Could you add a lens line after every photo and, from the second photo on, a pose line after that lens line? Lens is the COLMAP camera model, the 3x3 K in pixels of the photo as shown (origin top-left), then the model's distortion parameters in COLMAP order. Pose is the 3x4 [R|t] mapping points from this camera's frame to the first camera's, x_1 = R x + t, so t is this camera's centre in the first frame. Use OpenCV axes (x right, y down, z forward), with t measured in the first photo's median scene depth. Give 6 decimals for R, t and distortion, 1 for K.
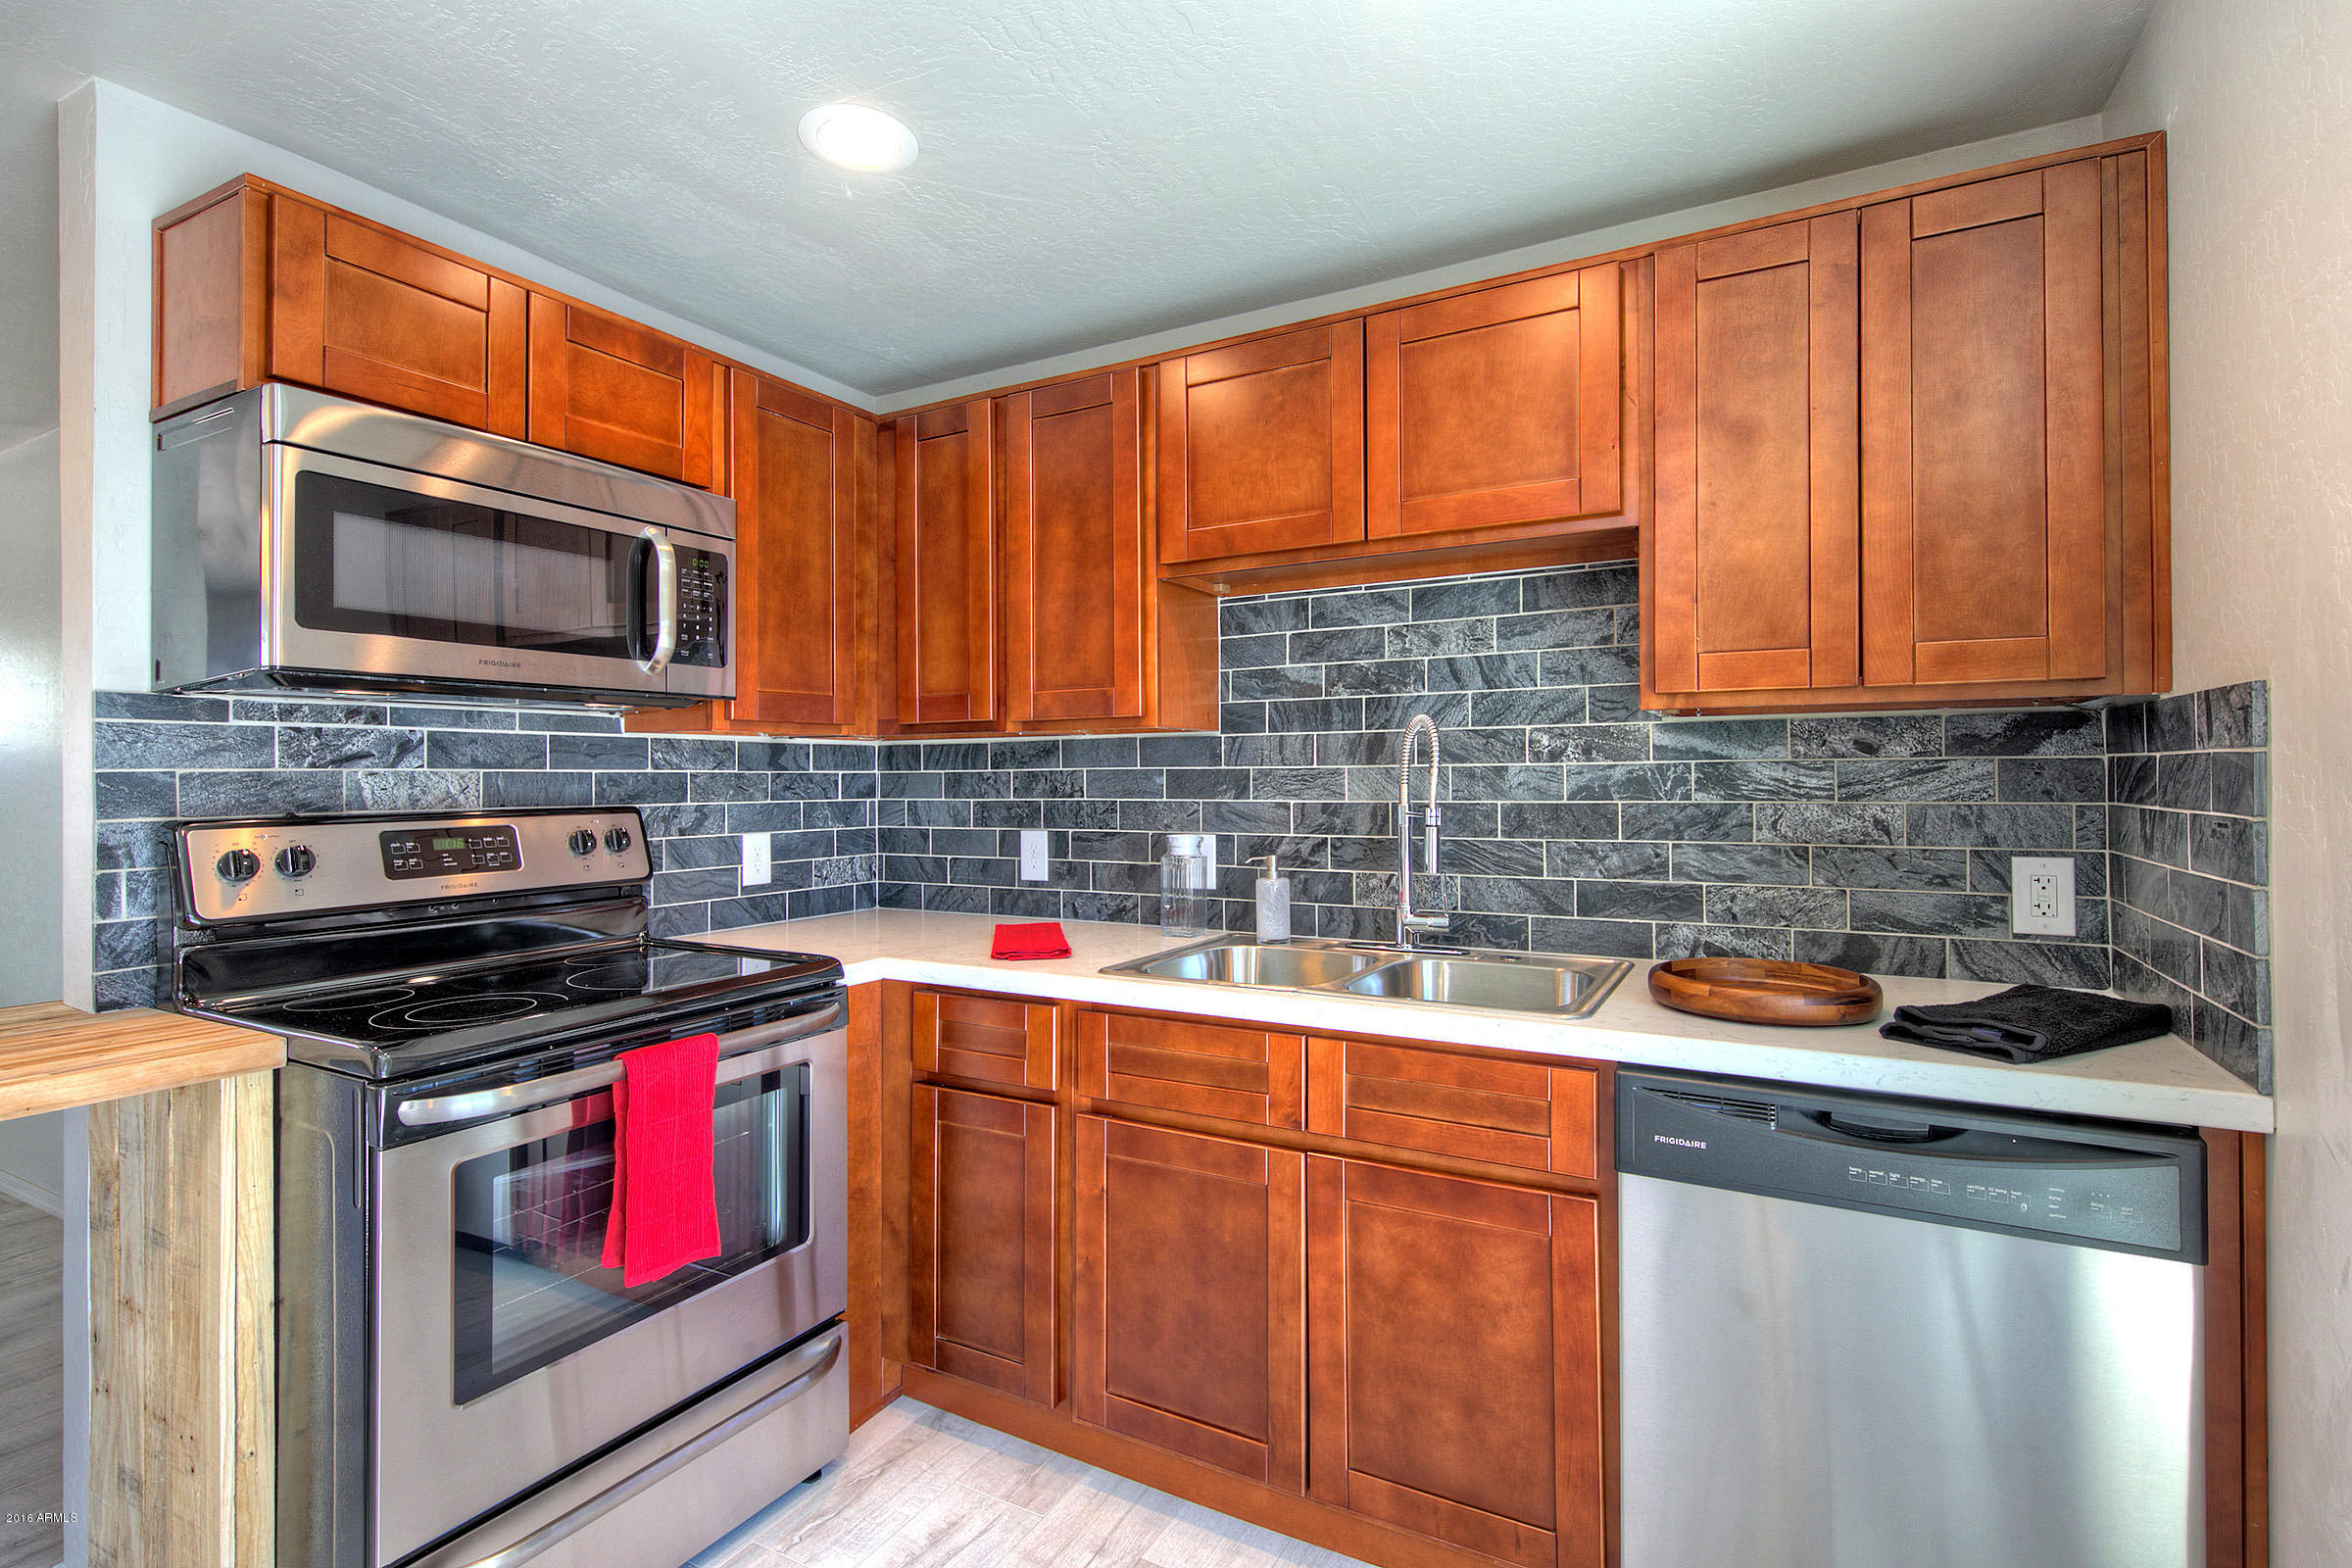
lens RADIAL K [[1091.6, 0, 1219.0], [0, 1091.6, 776.4], [0, 0, 1]] dist [0.001722, -0.002072]
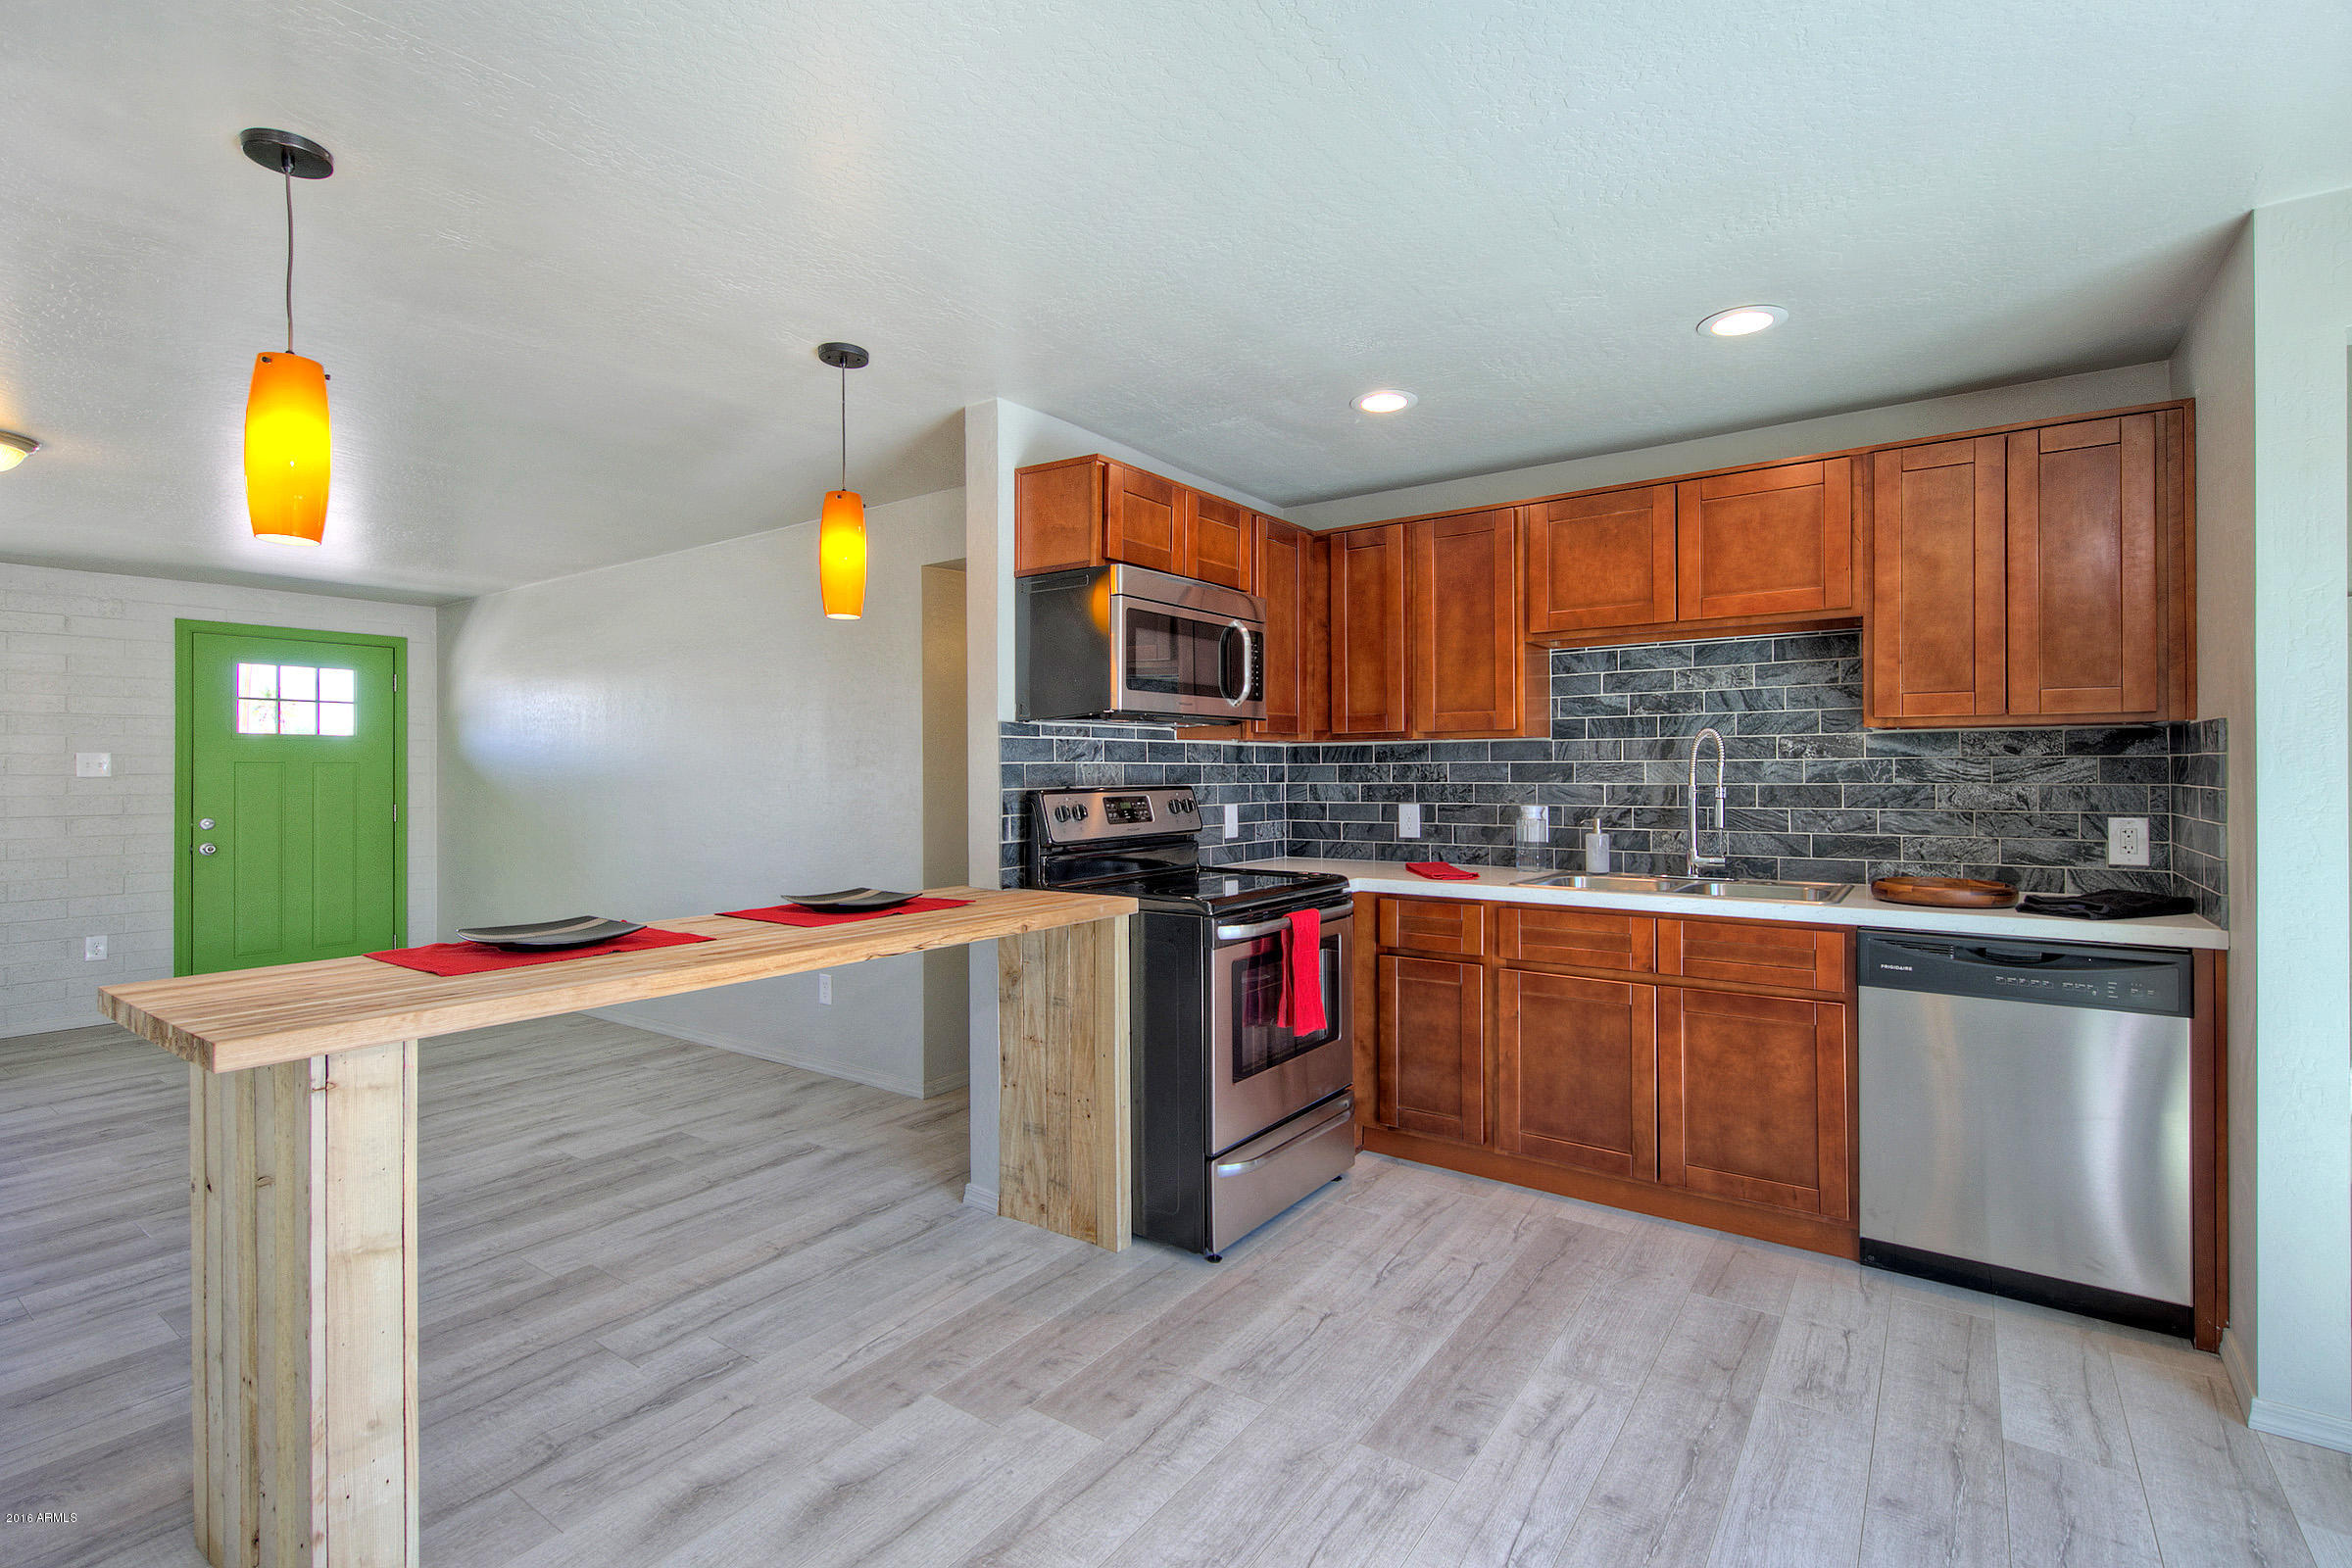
lens RADIAL K [[1080.2, 0, 1191.9], [0, 1080.2, 773.4], [0, 0, 1]] dist [-0.005043, -0.000346]
pose [[0.991350, 0.002356, -0.131226, -0.398033], [-0.001966, 0.999993, 0.003103, 0.005631], [0.131232, -0.002818, 0.991348, -0.733613]]
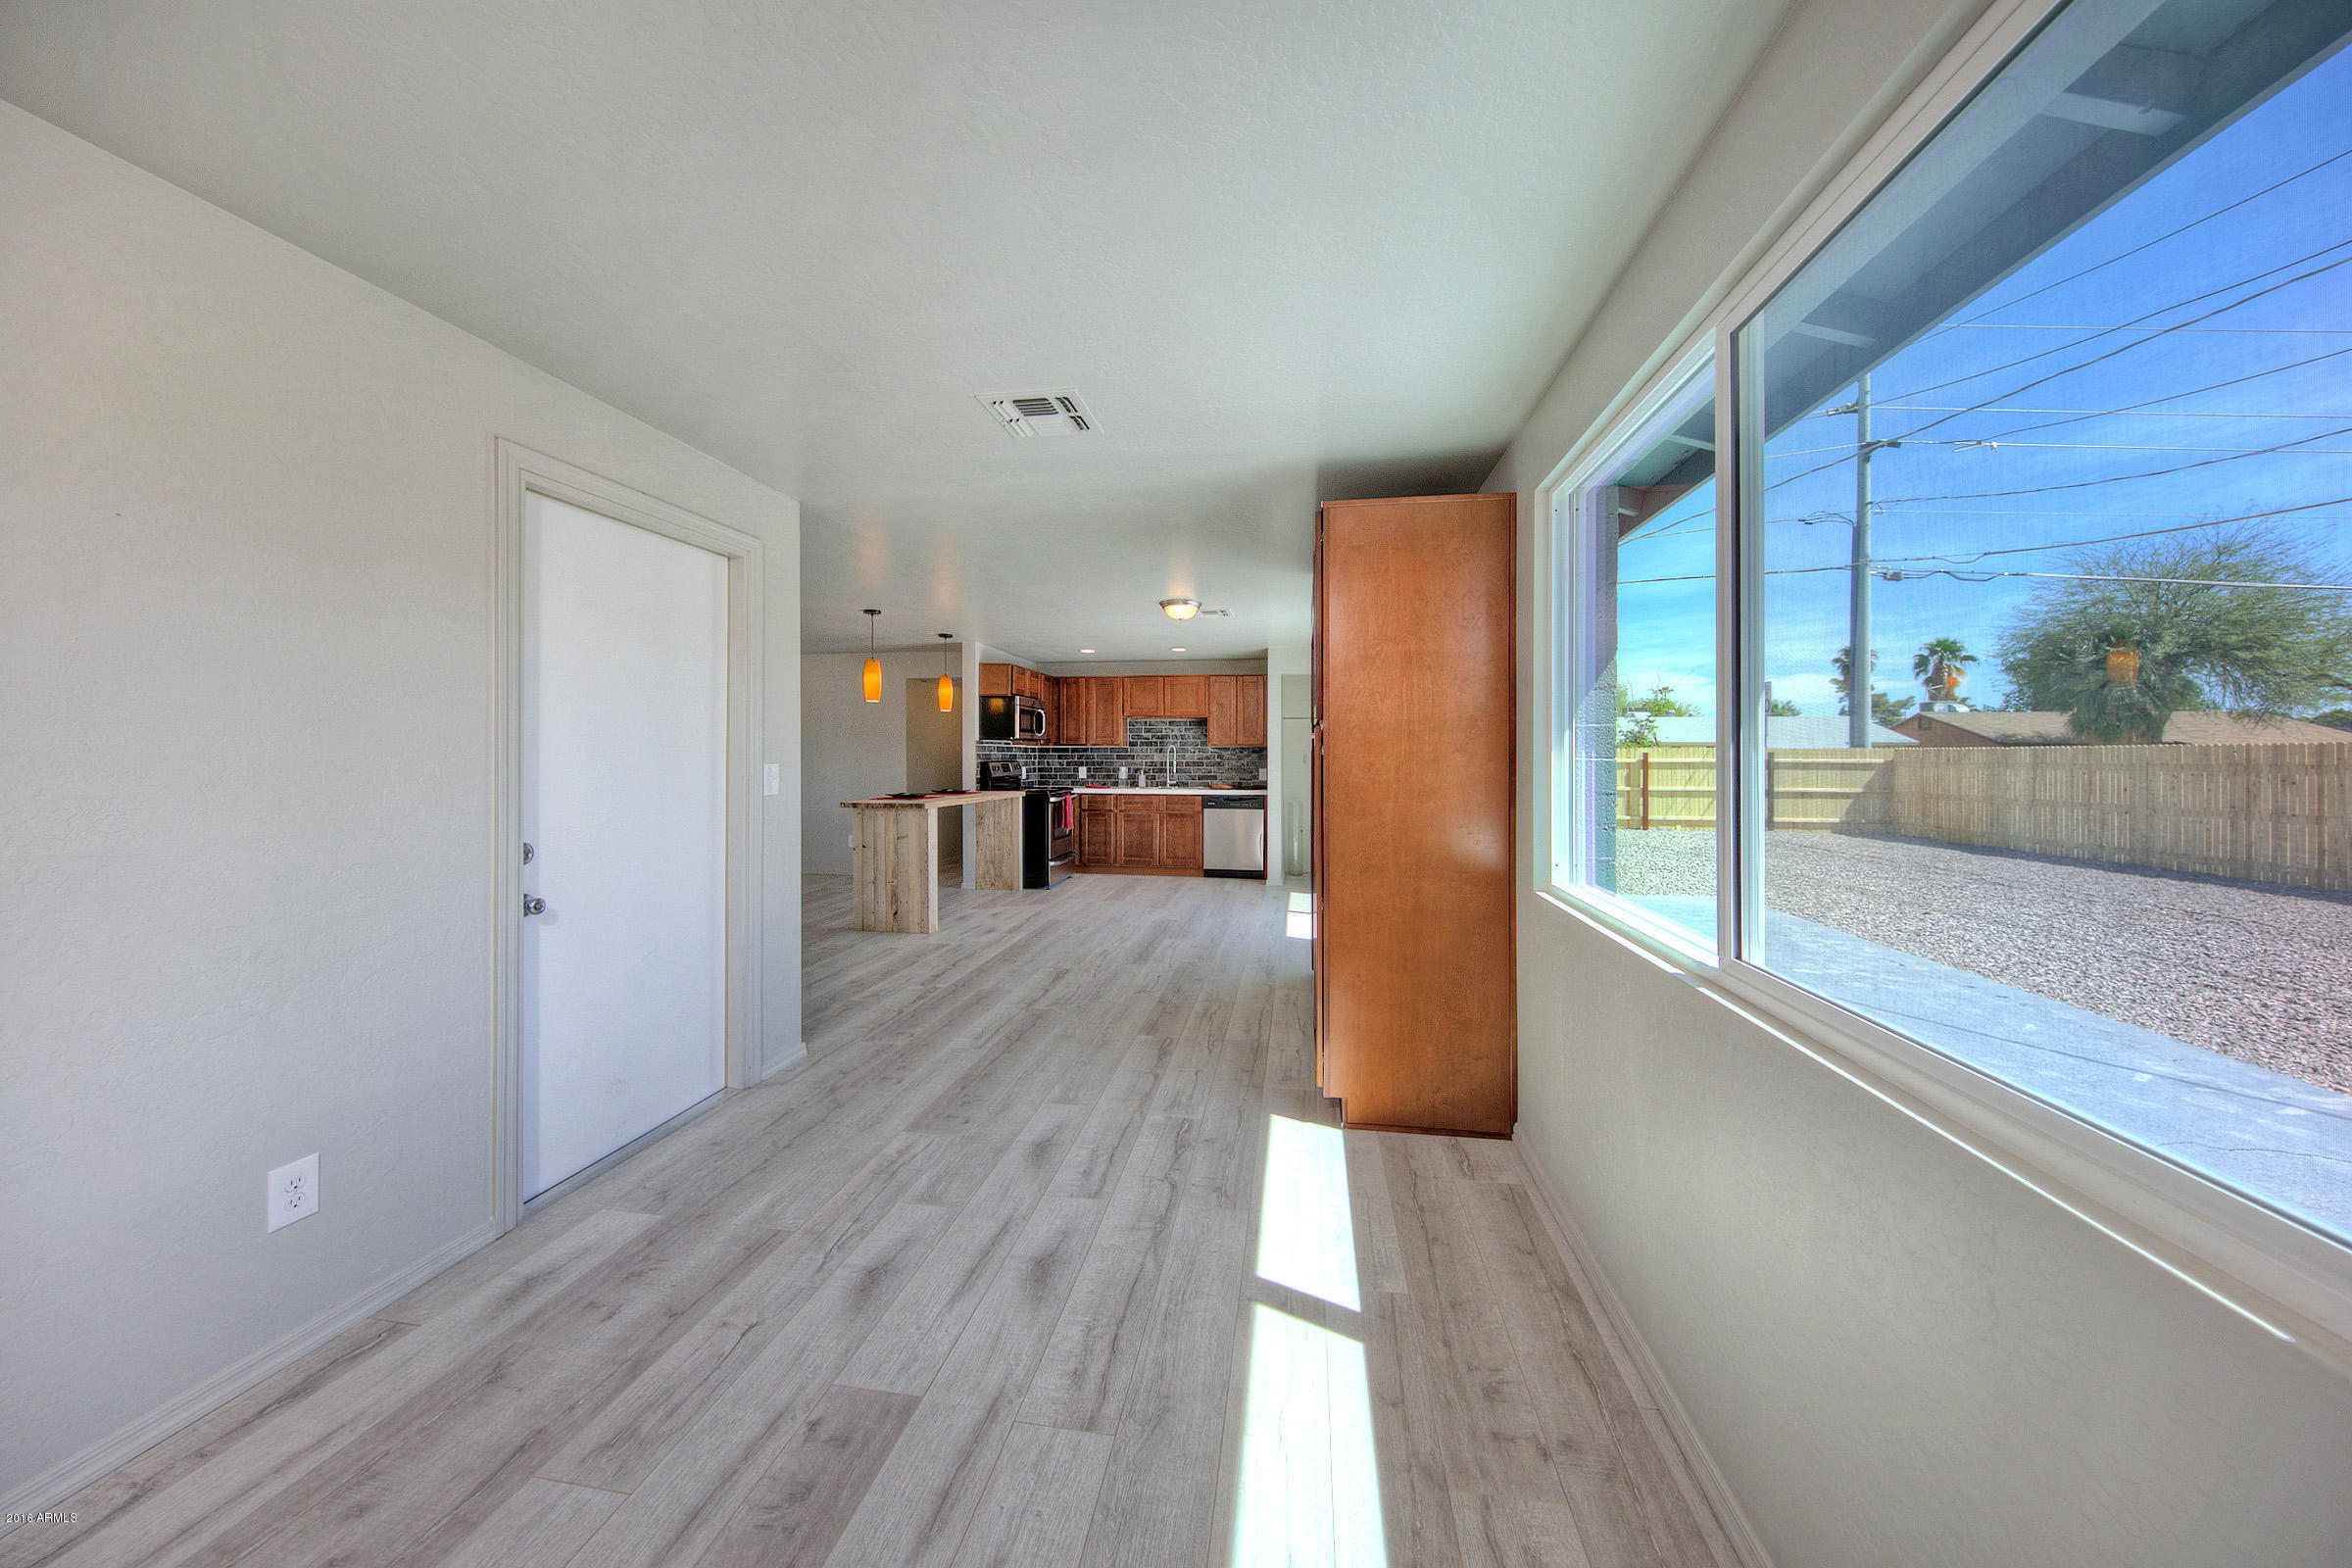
lens RADIAL K [[830.4, 0, 1180.4], [0, 830.4, 759.2], [0, 0, 1]] dist [0.000135, -0.000025]
pose [[0.951173, 0.008690, 0.308535, -1.242541], [-0.009002, 0.999959, -0.000415, 0.021070], [-0.308526, -0.002383, 0.951213, -3.511818]]
